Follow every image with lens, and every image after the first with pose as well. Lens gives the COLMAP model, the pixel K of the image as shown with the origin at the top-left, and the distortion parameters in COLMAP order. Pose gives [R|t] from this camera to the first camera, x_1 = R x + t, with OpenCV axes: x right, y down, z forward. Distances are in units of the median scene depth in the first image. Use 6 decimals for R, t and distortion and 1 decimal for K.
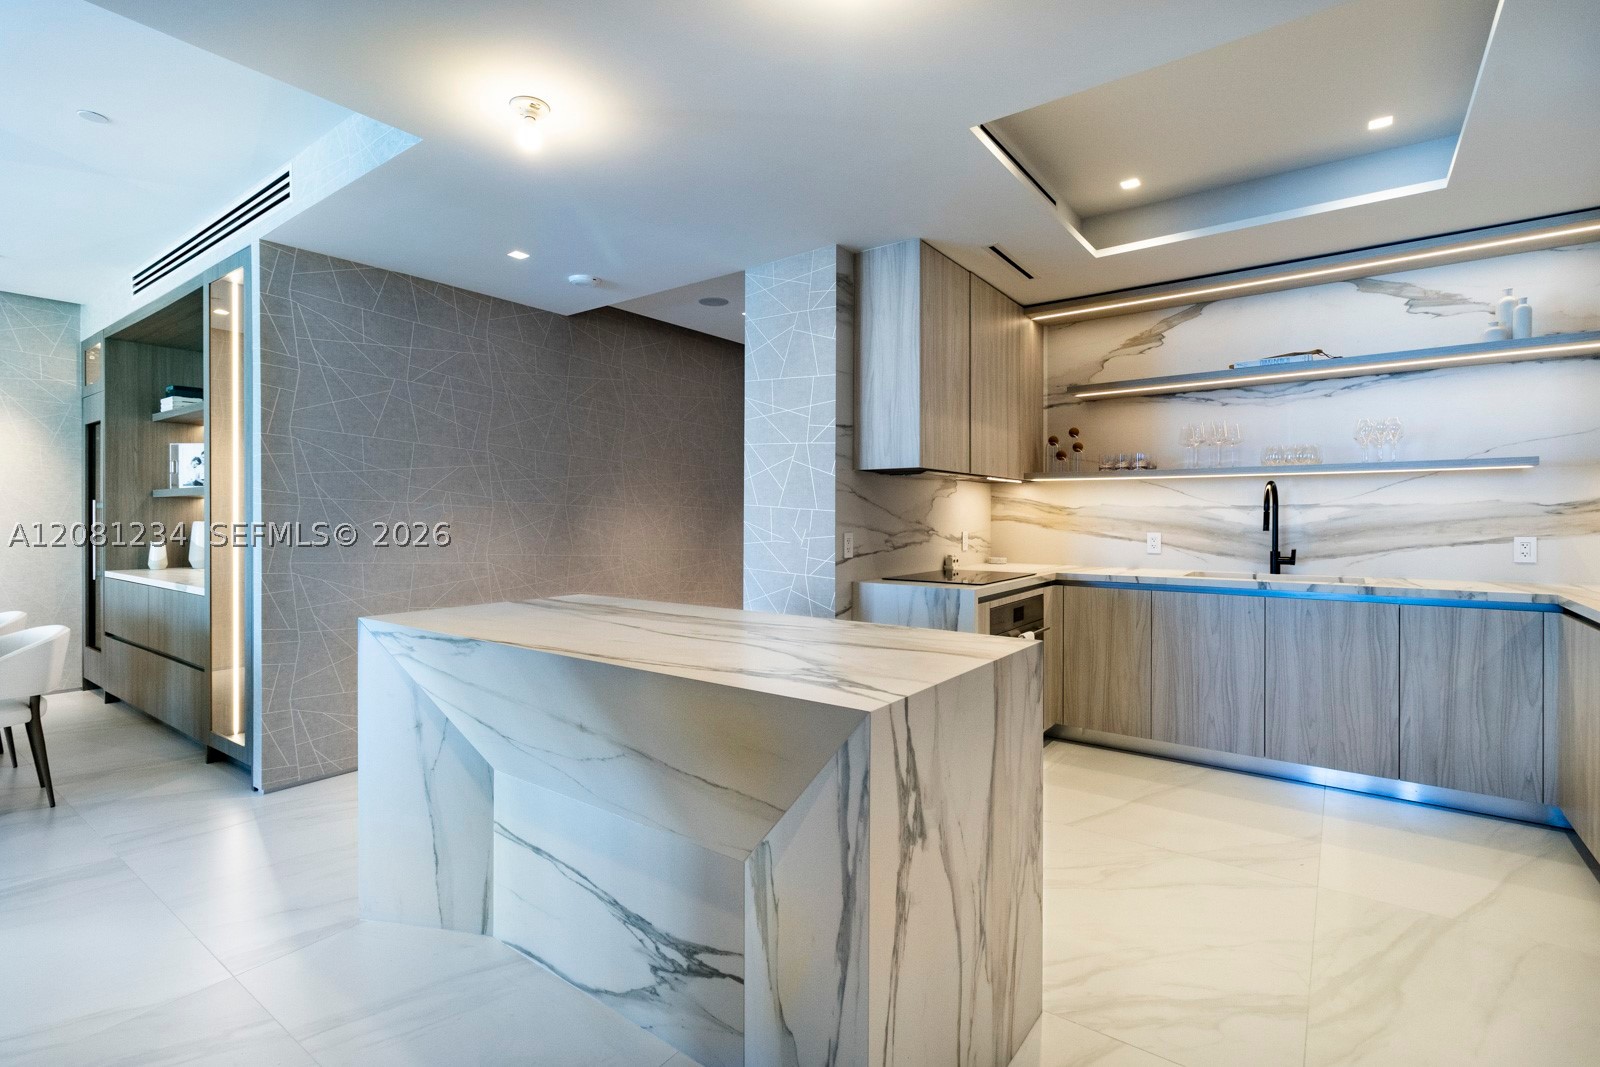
lens RADIAL K [[852.3, 0, 928.4], [0, 852.3, 522.4], [0, 0, 1]] dist [0.001337, 0.000018]
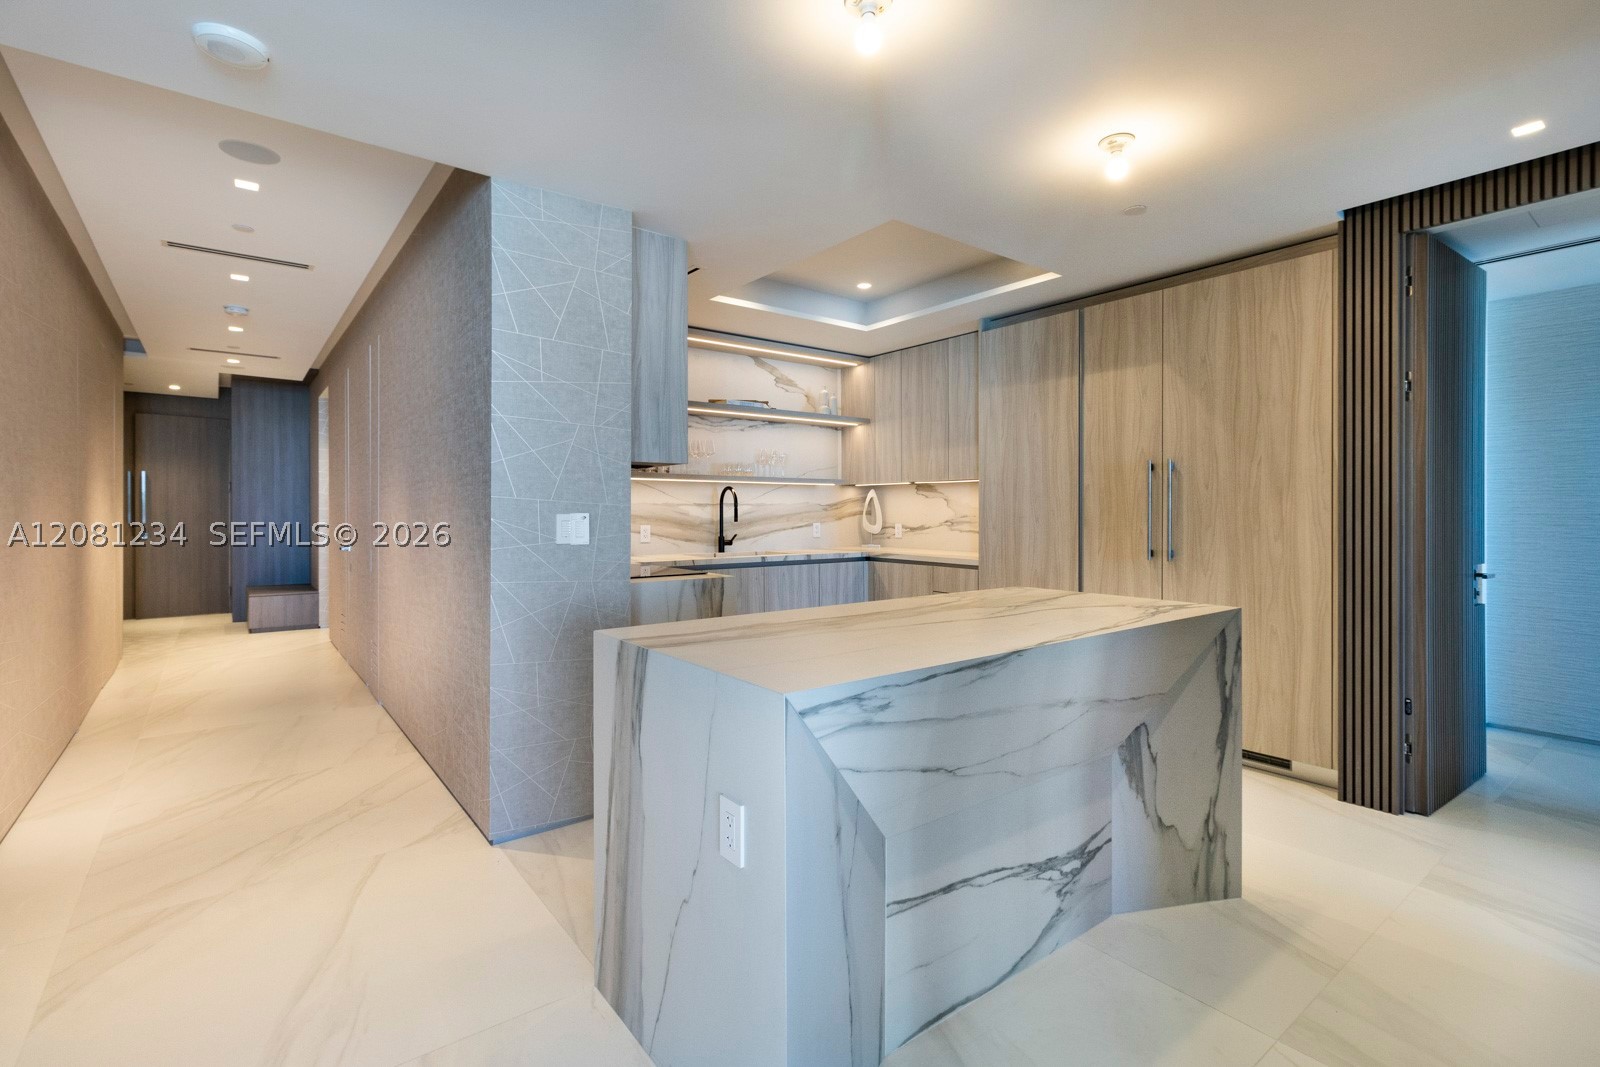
lens RADIAL K [[734.5, 0, 797.3], [0, 734.5, 513.2], [0, 0, 1]] dist [0.000577, -0.000477]
pose [[0.268325, -0.002846, 0.963324, -0.762776], [0.008918, 0.999960, 0.000470, -0.004208], [-0.963287, 0.008464, 0.268339, 0.583038]]
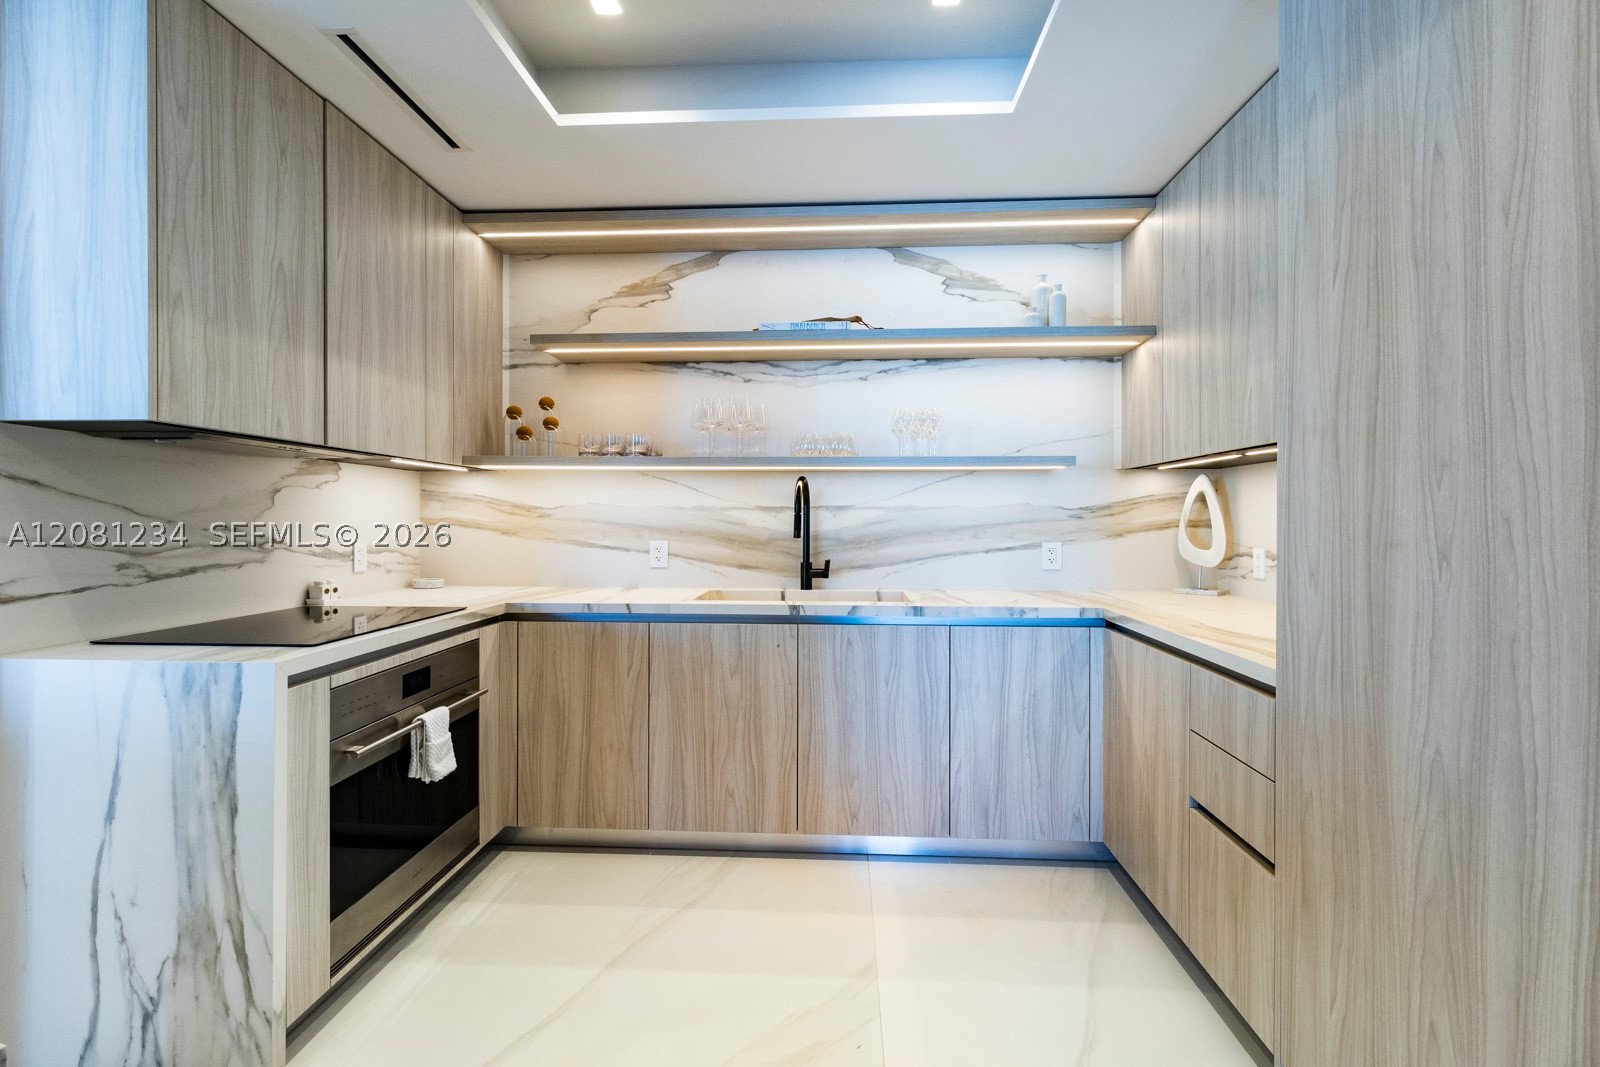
lens RADIAL K [[692.4, 0, 891.5], [0, 692.4, 520.8], [0, 0, 1]] dist [-0.000169, -0.000102]
pose [[0.858774, 0.001110, 0.512354, 0.140898], [0.001186, 0.999991, -0.004153, -0.003626], [-0.512354, 0.004174, 0.858764, 0.401277]]
